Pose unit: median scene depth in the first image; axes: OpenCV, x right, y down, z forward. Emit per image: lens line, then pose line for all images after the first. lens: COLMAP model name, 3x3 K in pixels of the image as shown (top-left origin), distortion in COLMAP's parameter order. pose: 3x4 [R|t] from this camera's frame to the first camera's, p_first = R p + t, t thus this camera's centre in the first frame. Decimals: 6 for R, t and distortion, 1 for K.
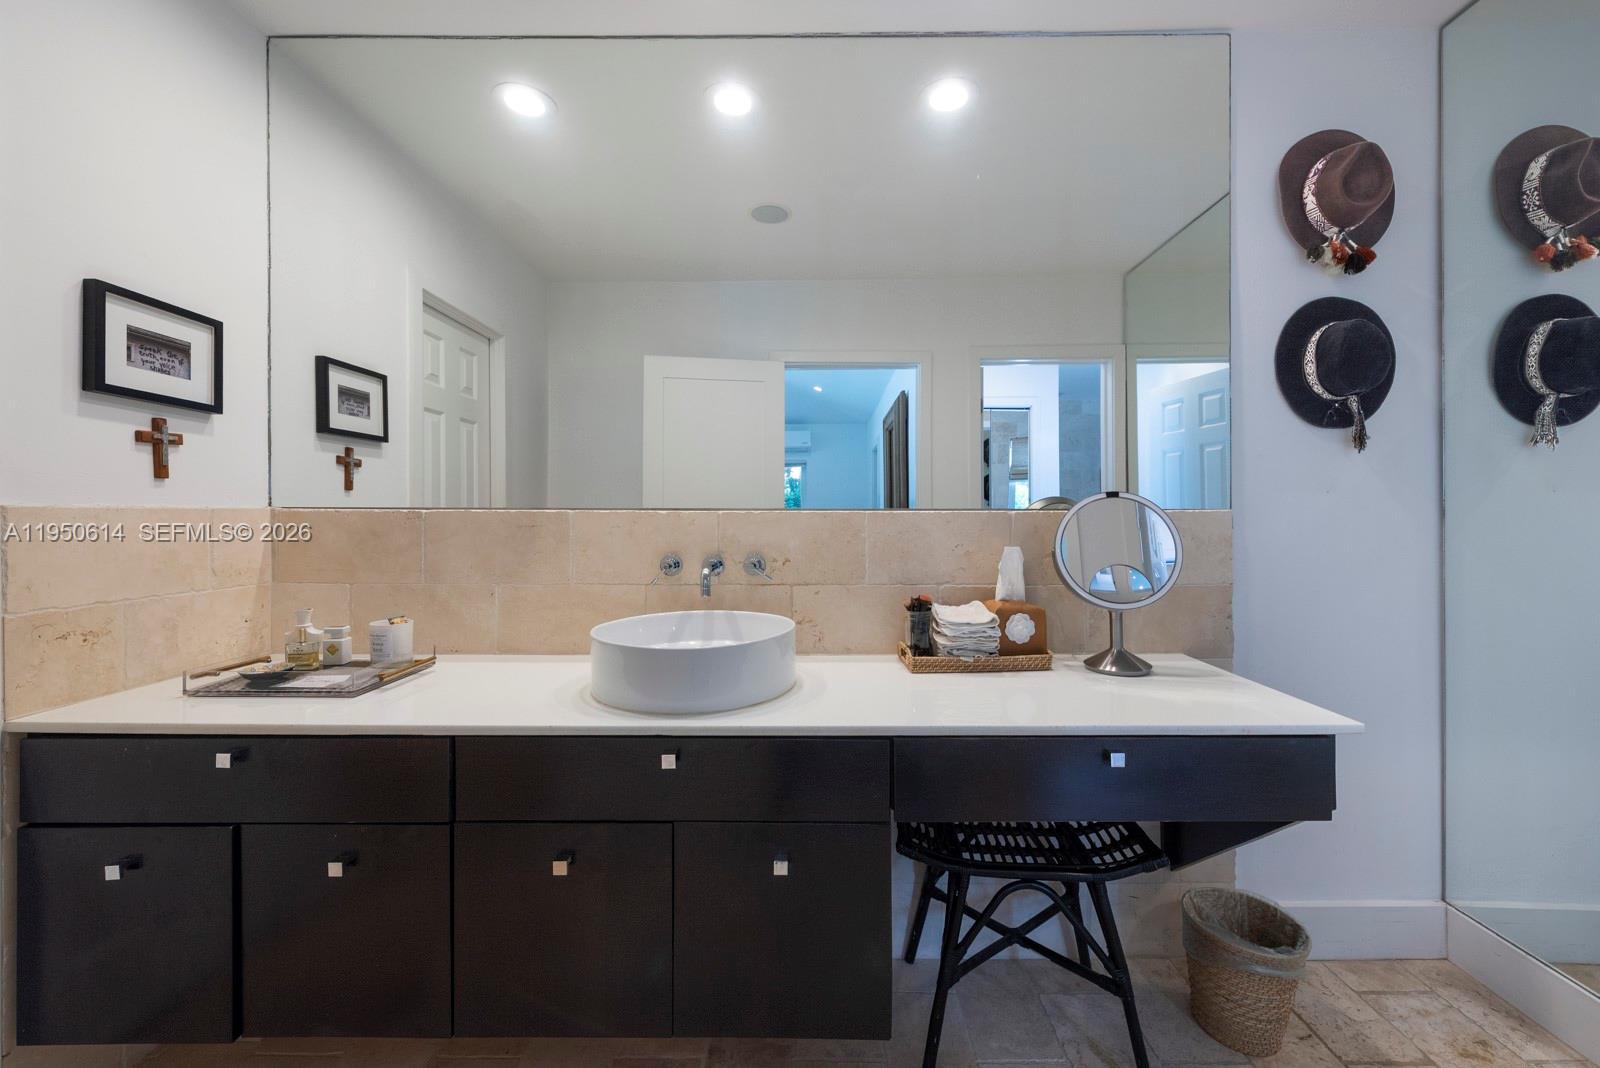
lens RADIAL K [[693.0, 0, 803.8], [0, 693.0, 533.0], [0, 0, 1]] dist [0.003073, 0.000406]
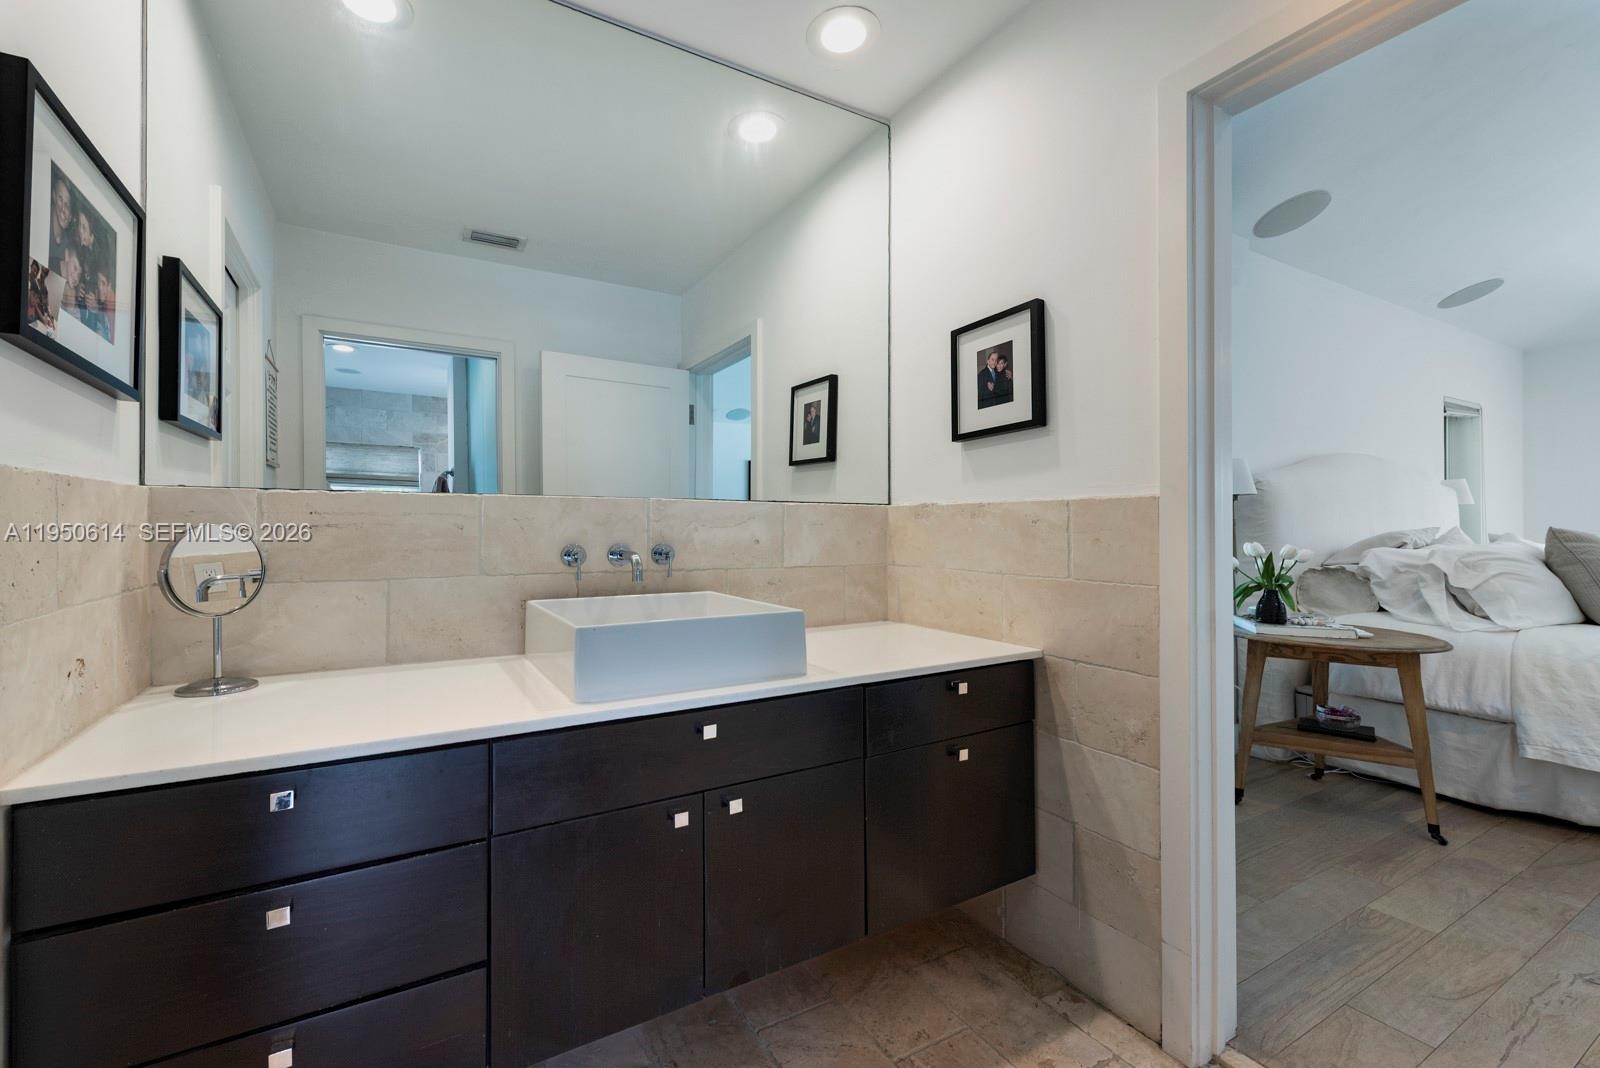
lens RADIAL K [[681.9, 0, 799.8], [0, 681.9, 527.7], [0, 0, 1]] dist [-0.001434, -0.000287]
pose [[0.859429, -0.001981, 0.511251, -0.512127], [-0.001271, 0.999981, 0.006012, 0.002760], [-0.511253, -0.005817, 0.859410, 0.009156]]
